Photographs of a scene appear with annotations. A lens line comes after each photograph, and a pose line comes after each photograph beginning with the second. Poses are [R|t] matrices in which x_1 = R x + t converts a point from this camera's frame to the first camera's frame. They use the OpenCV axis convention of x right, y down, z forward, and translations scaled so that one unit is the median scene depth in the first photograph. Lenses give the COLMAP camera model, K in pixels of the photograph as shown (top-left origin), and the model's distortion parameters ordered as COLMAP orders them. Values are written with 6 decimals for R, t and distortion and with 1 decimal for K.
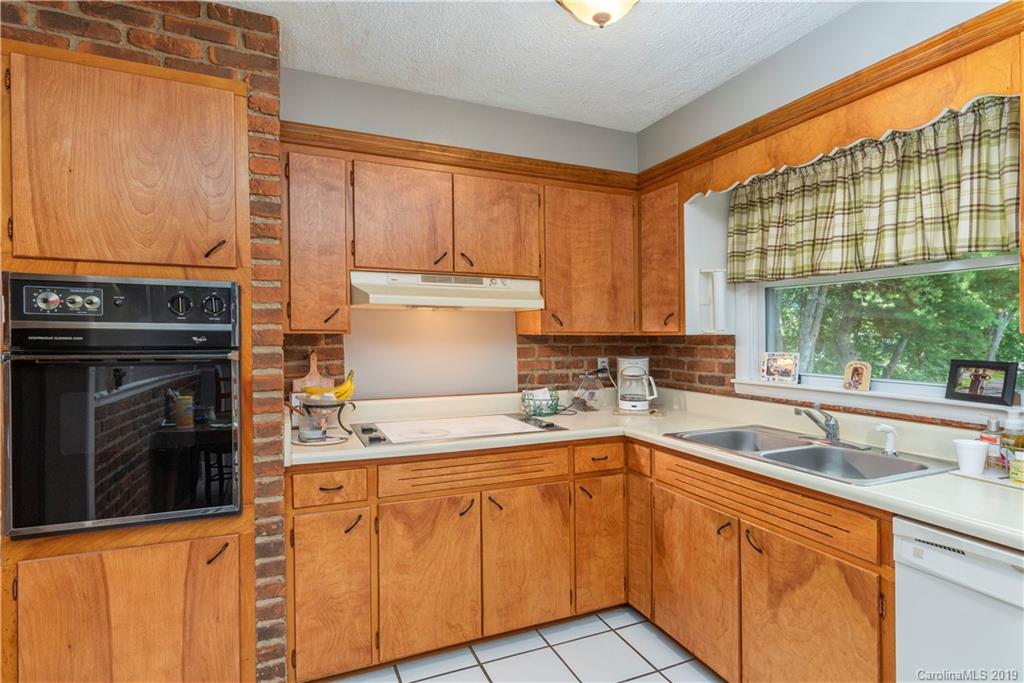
lens RADIAL K [[500.1, 0, 511.3], [0, 500.1, 343.1], [0, 0, 1]] dist [0.011901, -0.001191]
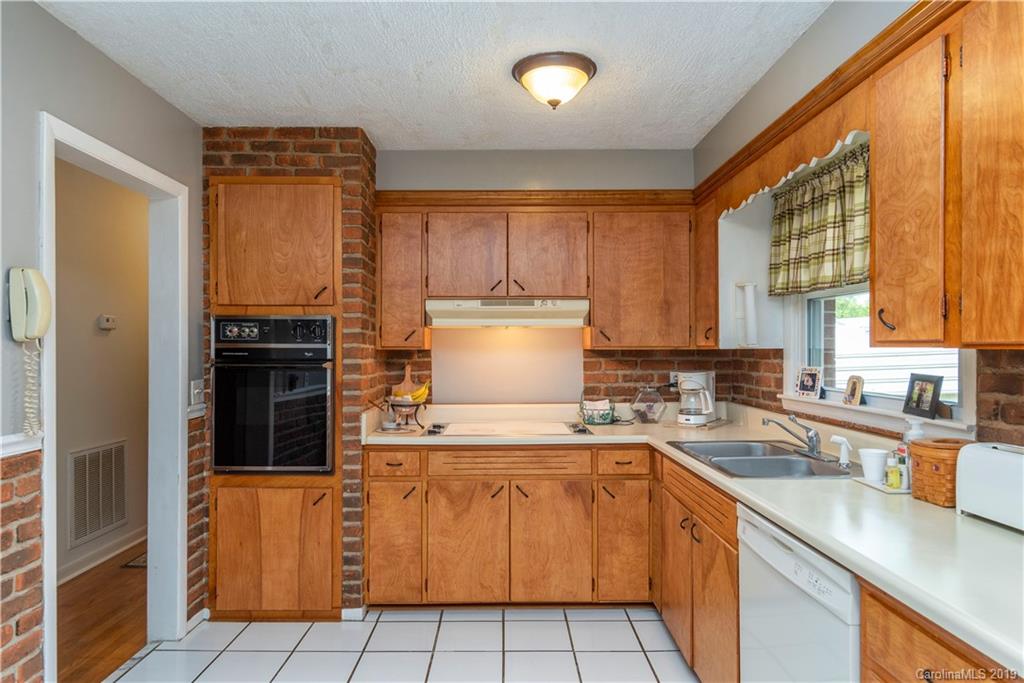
lens RADIAL K [[607.1, 0, 512.4], [0, 607.1, 345.8], [0, 0, 1]] dist [0.025372, 0.000809]
pose [[0.917108, -0.006977, -0.398578, 0.514189], [-0.000974, 0.999805, -0.019742, 0.002357], [0.398638, 0.018494, 0.916922, -0.333817]]
